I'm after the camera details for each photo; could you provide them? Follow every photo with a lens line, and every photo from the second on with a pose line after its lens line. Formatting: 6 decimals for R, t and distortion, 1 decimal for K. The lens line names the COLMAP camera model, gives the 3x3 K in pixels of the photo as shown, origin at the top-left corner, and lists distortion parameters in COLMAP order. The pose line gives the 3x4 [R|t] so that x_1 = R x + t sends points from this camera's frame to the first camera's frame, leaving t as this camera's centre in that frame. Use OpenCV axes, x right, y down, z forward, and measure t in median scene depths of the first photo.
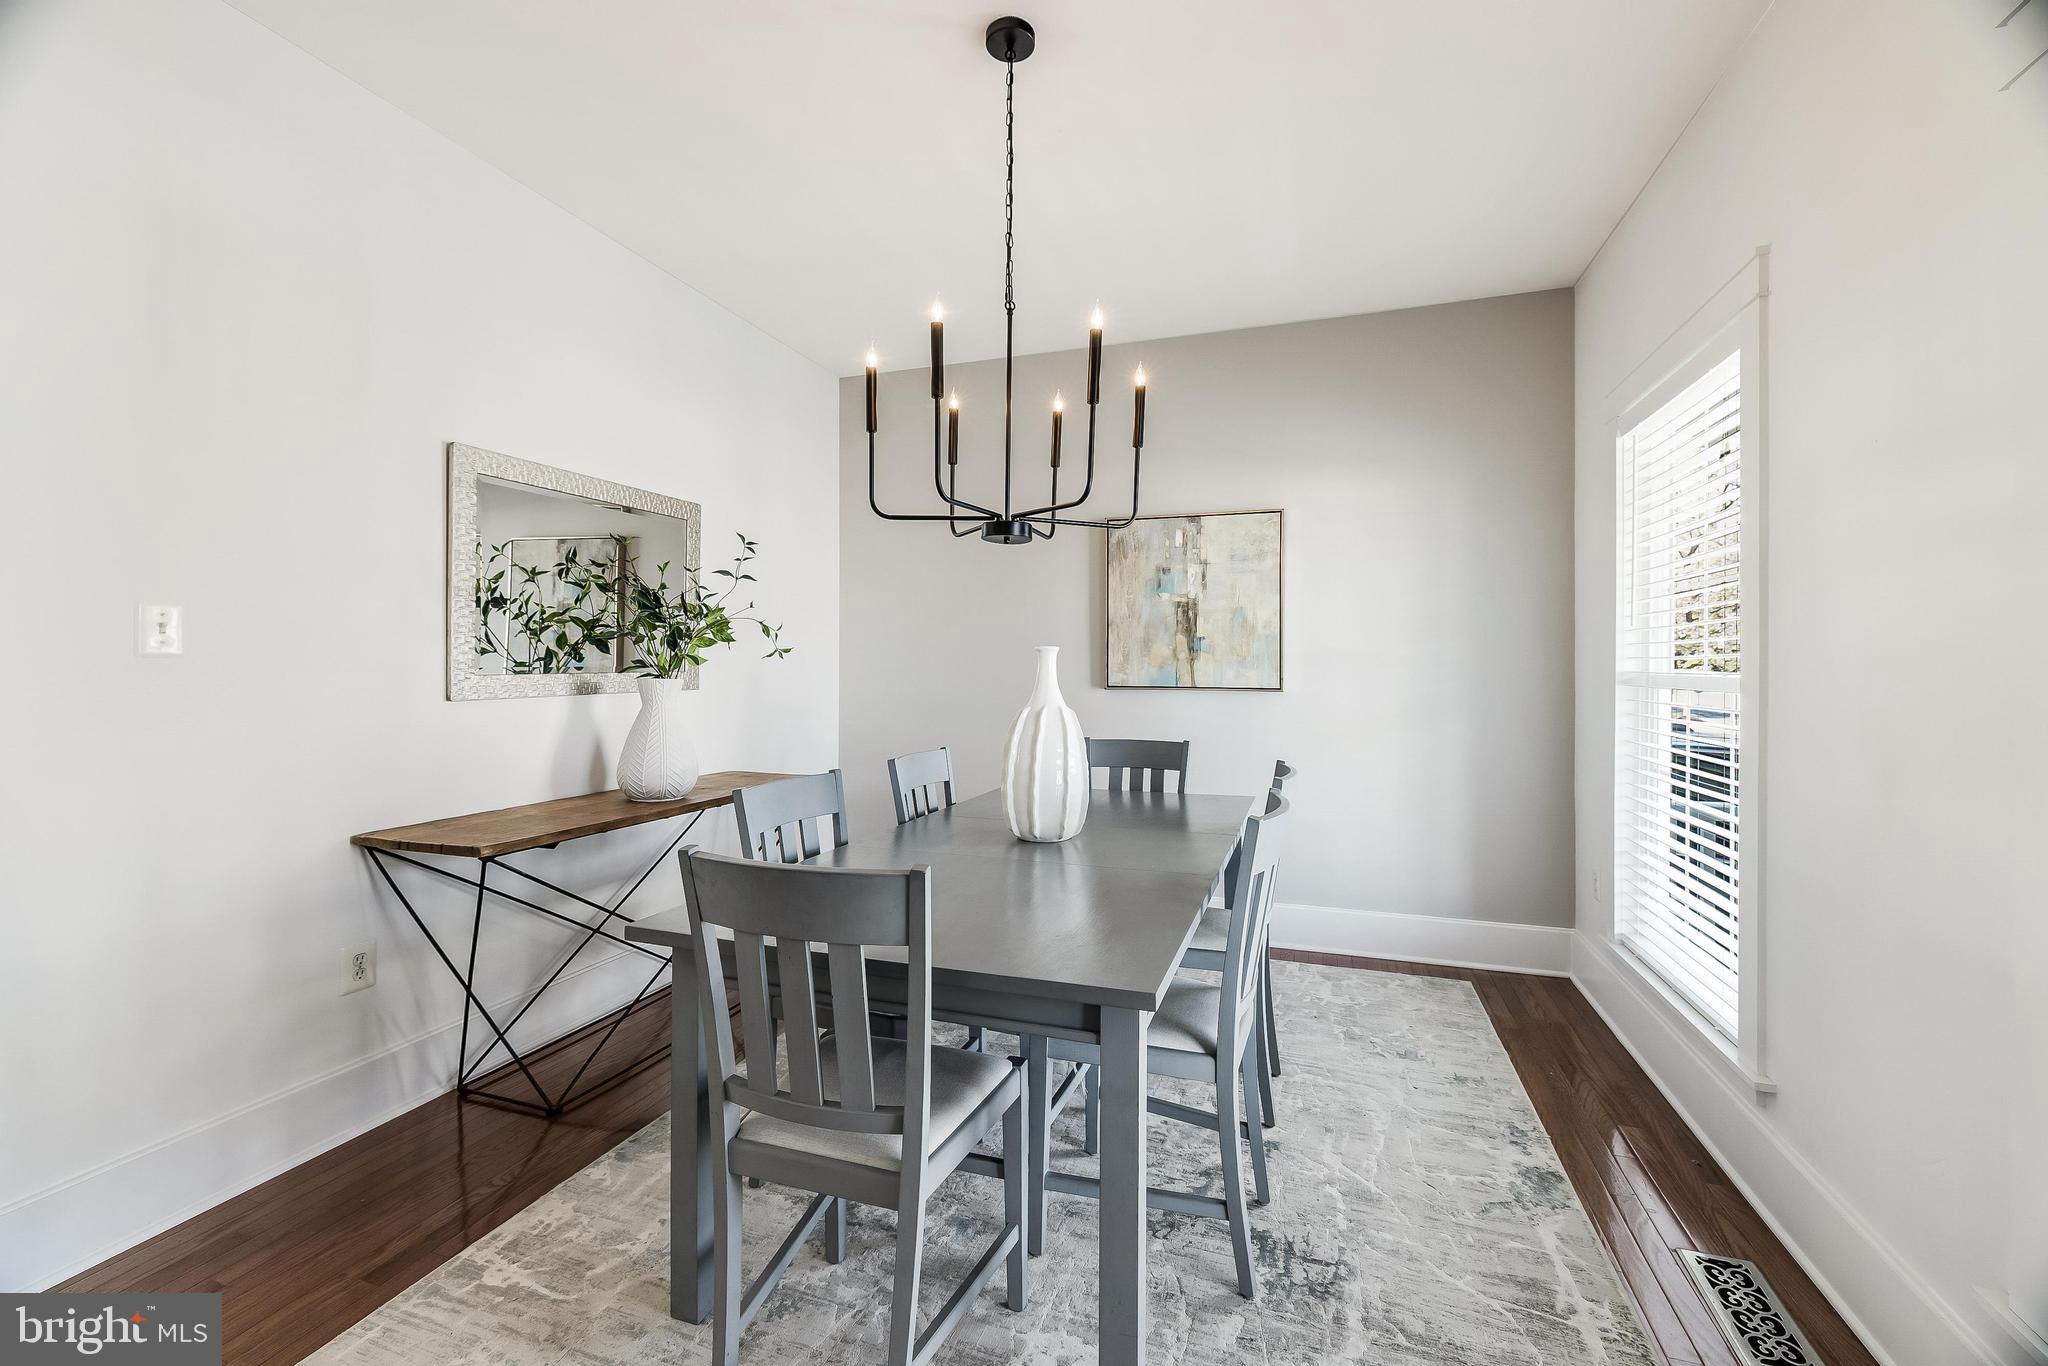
lens RADIAL K [[850.9, 0, 1024.6], [0, 850.9, 675.1], [0, 0, 1]] dist [0.000817, -0.000637]
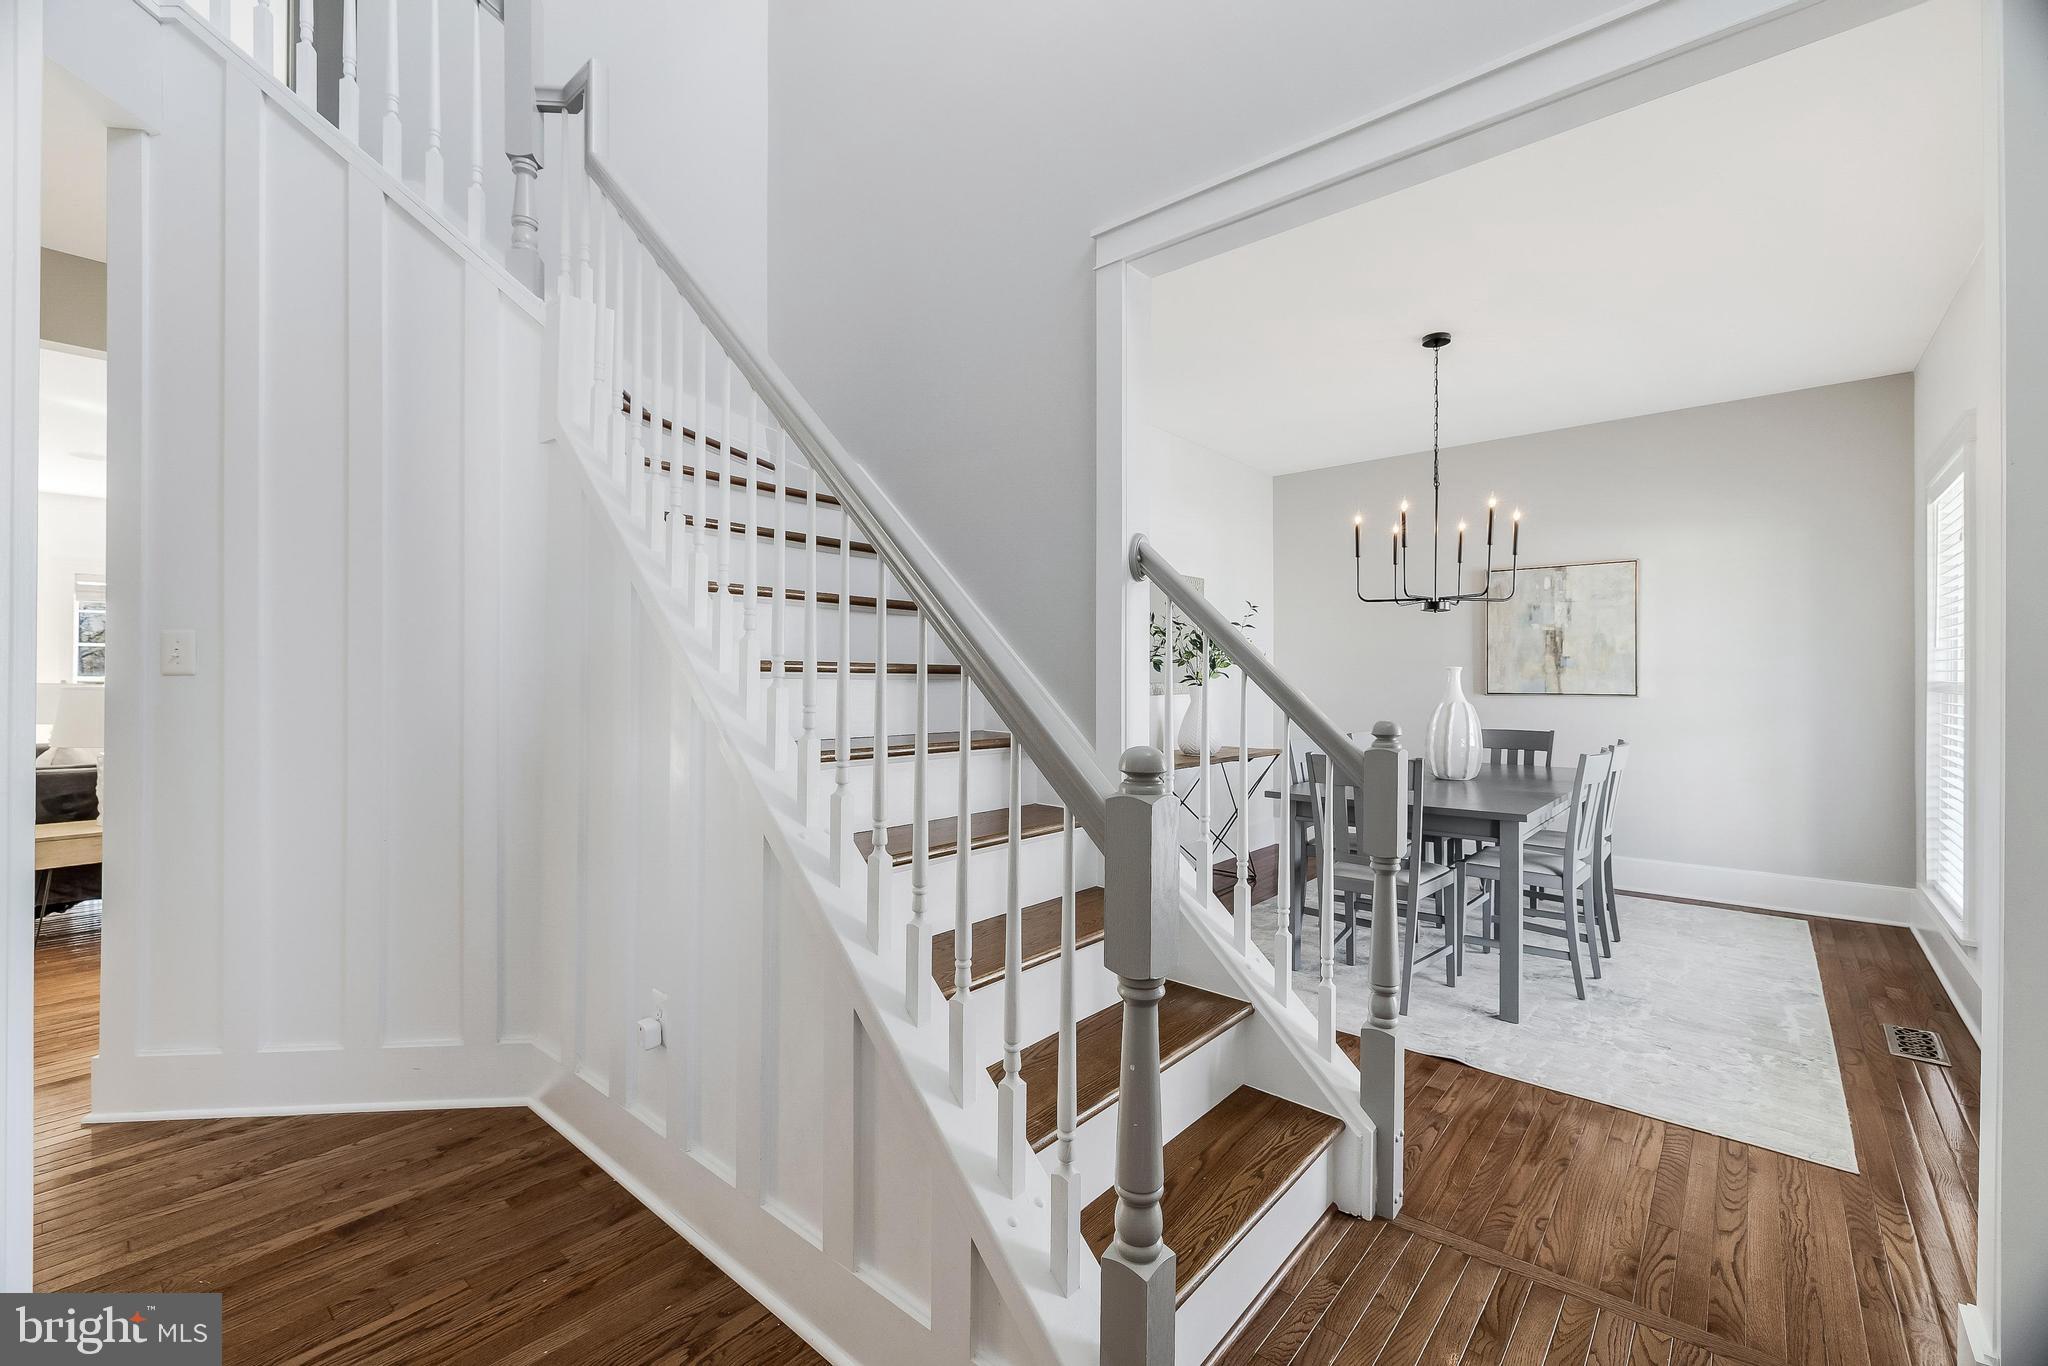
lens RADIAL K [[850.9, 0, 1025.8], [0, 850.9, 680.9], [0, 0, 1]] dist [0.000817, -0.000637]
pose [[0.928374, -0.000602, -0.371647, -0.099010], [-0.002070, 0.999975, -0.006790, 0.005610], [0.371642, 0.007073, 0.928349, -0.653431]]
